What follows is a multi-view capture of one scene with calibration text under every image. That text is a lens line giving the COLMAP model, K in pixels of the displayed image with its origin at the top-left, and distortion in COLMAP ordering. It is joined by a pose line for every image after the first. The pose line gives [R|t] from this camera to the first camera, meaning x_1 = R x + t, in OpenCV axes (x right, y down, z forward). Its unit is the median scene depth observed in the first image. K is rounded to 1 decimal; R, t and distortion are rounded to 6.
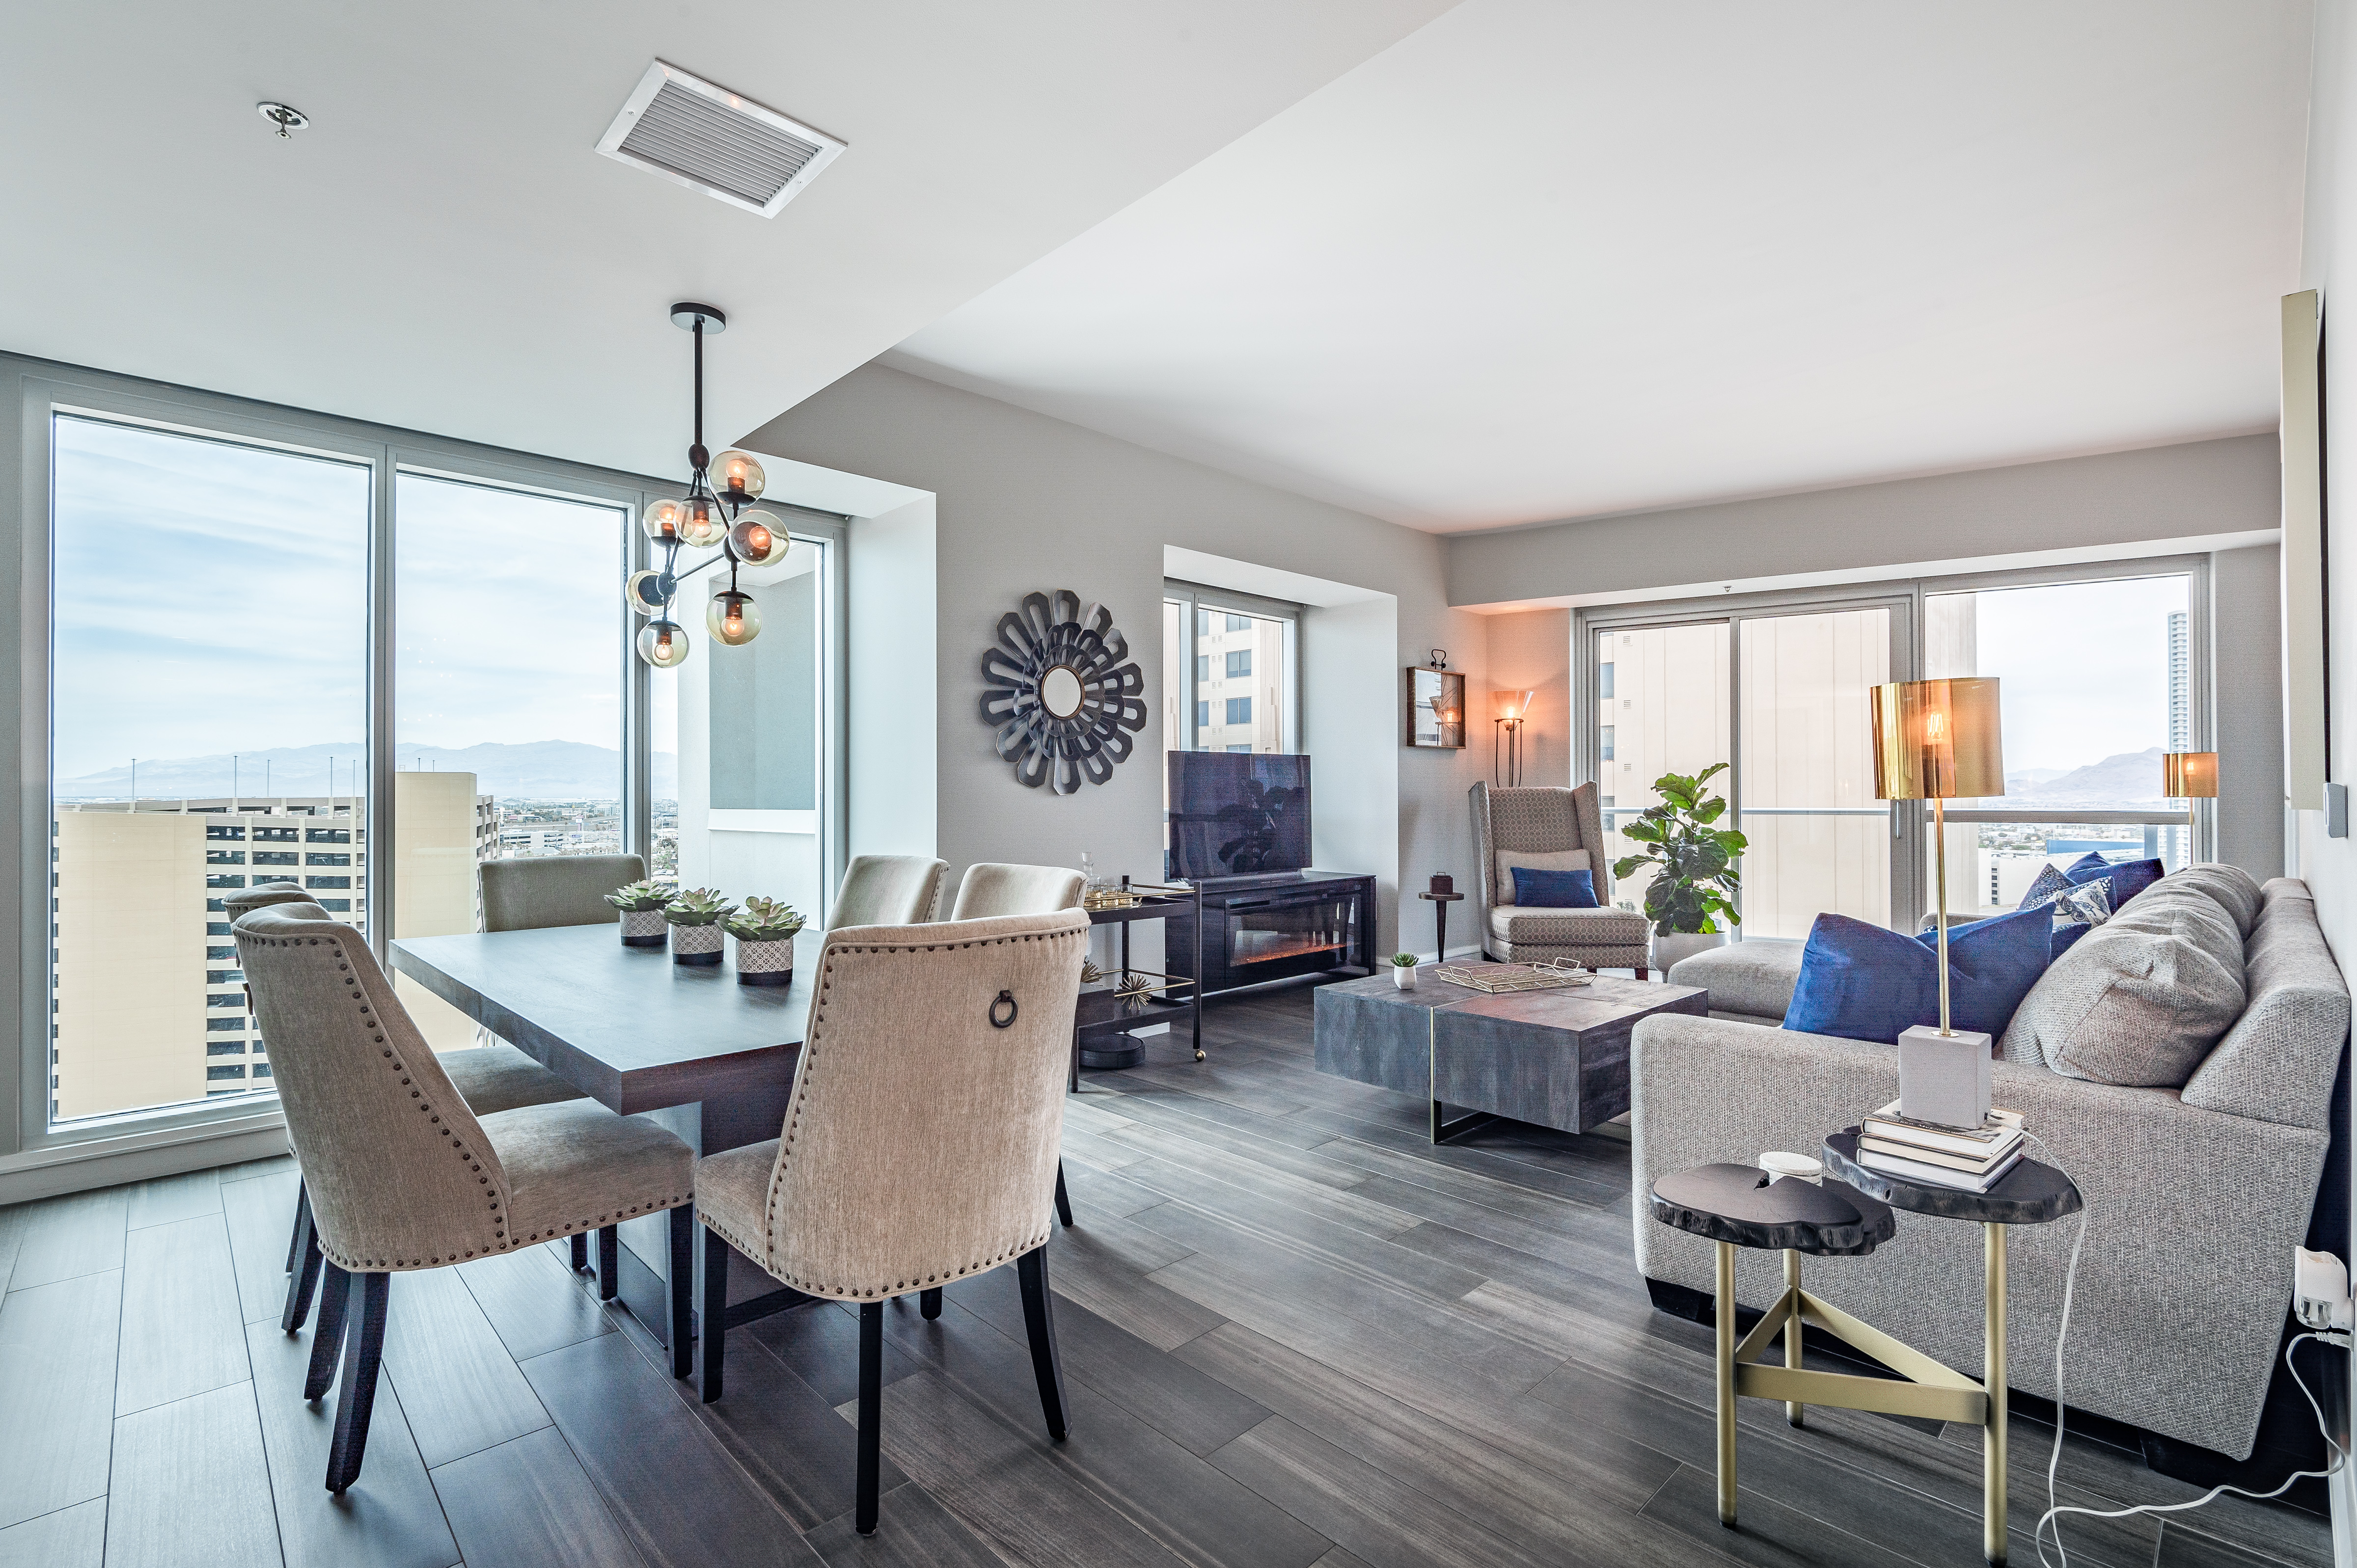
lens RADIAL K [[1104.7, 0, 1246.1], [0, 1104.7, 779.4], [0, 0, 1]] dist [-0.000020, -0.000378]
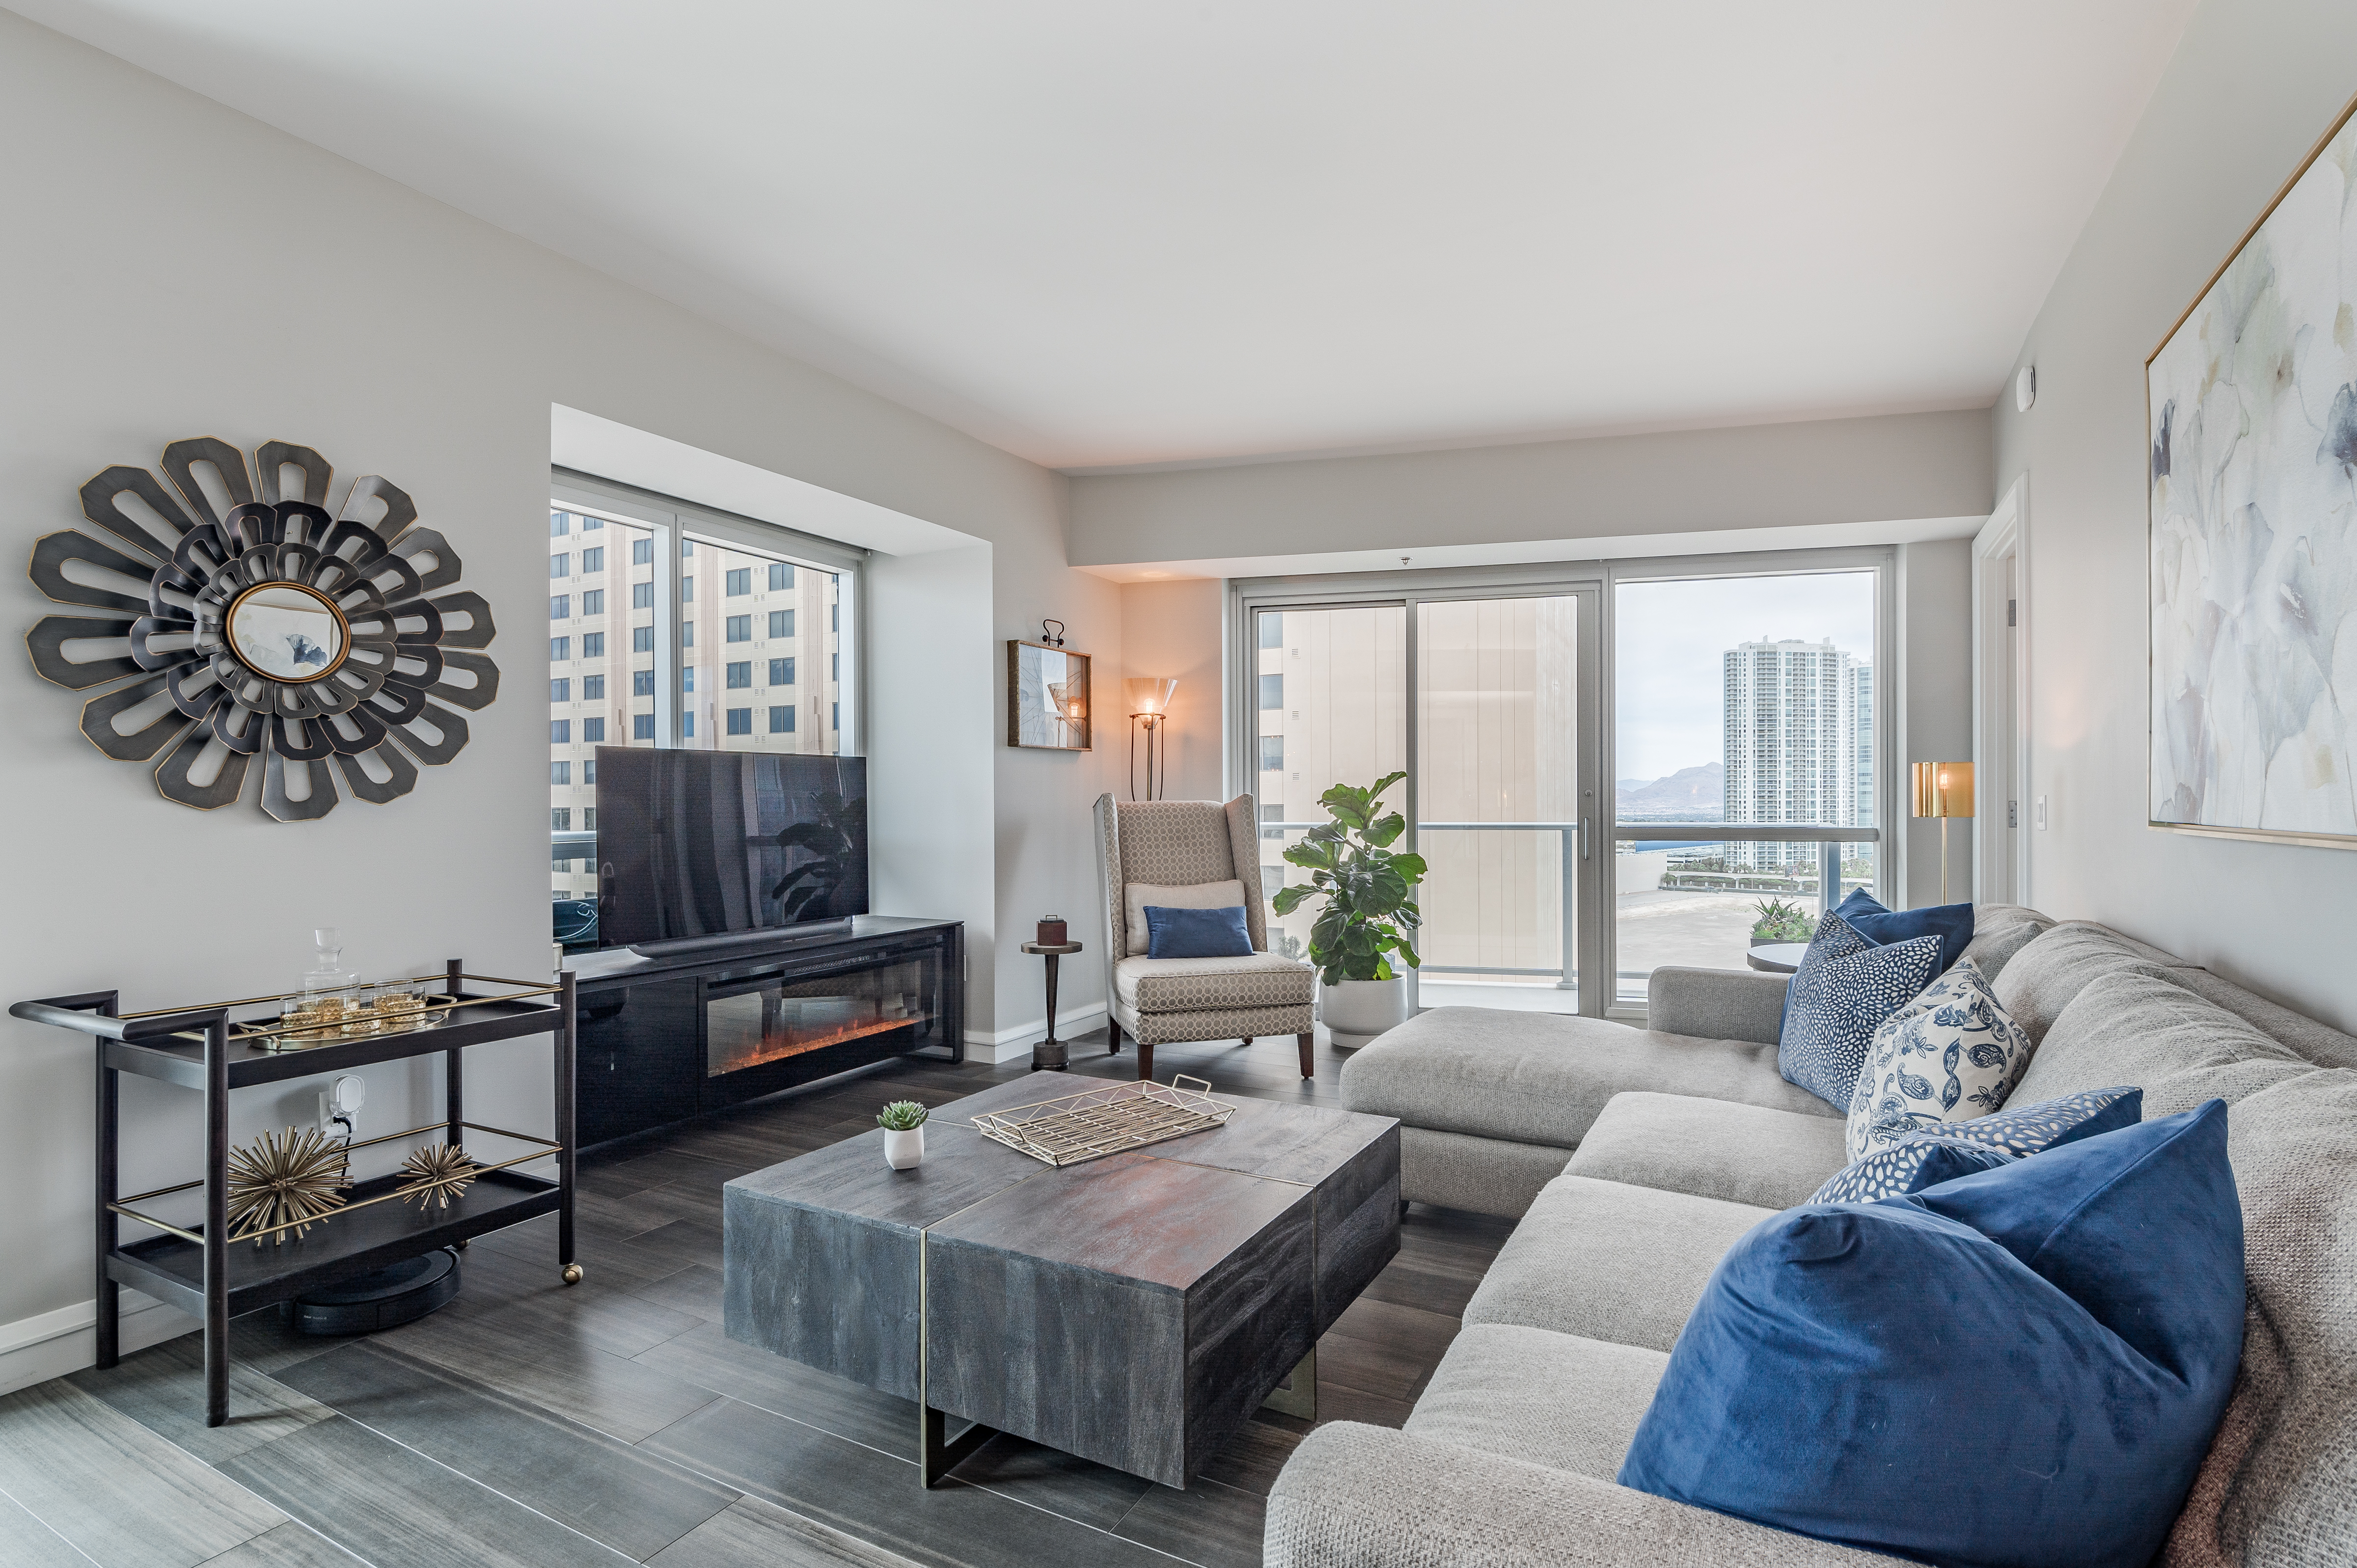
lens RADIAL K [[1090.2, 0, 1178.5], [0, 1090.2, 784.0], [0, 0, 1]] dist [-0.008706, -0.001007]
pose [[0.974868, 0.003352, 0.222758, 0.096008], [-0.002766, 0.999992, -0.002942, -0.002920], [-0.222766, 0.002252, 0.974869, 0.262371]]
